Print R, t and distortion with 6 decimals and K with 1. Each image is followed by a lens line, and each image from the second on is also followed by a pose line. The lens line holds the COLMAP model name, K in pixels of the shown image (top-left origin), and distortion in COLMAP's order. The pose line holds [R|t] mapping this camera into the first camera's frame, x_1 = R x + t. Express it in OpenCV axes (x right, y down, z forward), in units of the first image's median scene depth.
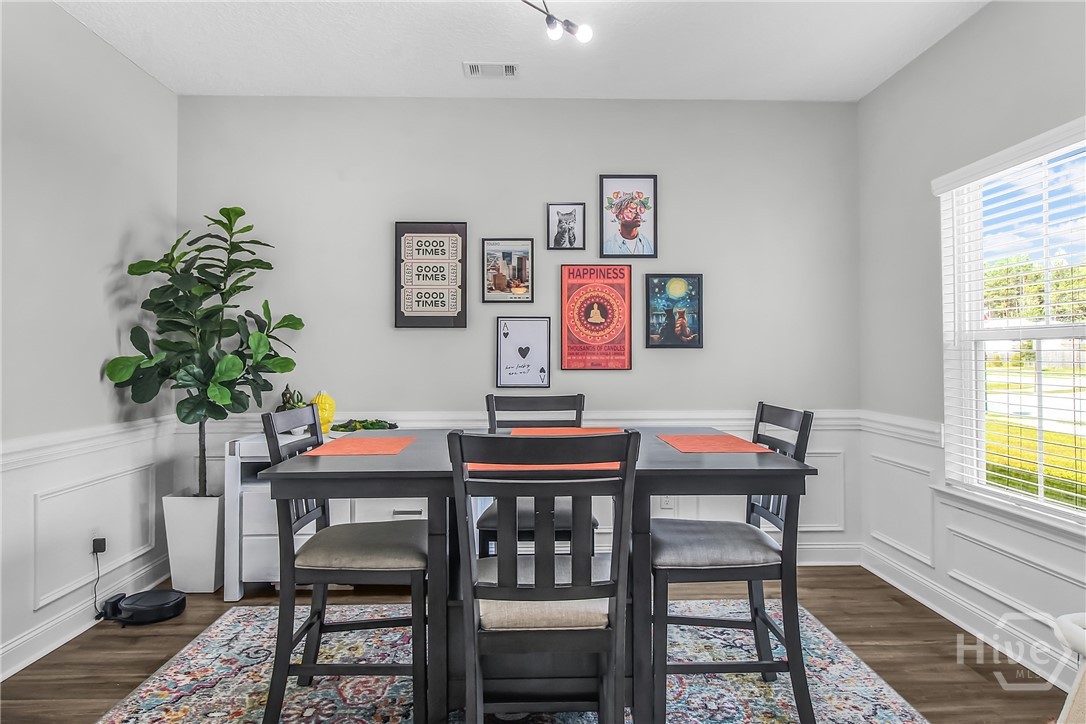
lens RADIAL K [[665.3, 0, 541.7], [0, 665.3, 361.4], [0, 0, 1]] dist [-0.019089, 0.002050]
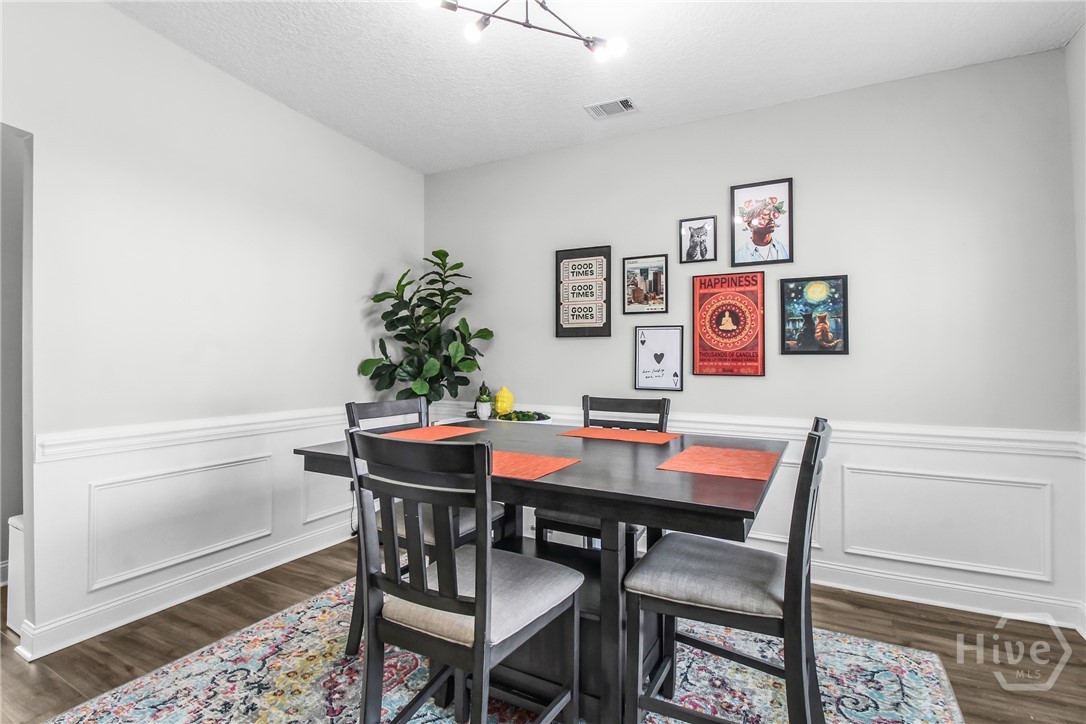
lens RADIAL K [[512.3, 0, 544.9], [0, 512.3, 357.9], [0, 0, 1]] dist [-0.013053, -0.004265]
pose [[0.872234, 0.005458, -0.489059, 0.224169], [-0.012376, 0.999864, -0.010914, -0.002156], [0.488933, 0.015572, 0.872183, 0.168784]]
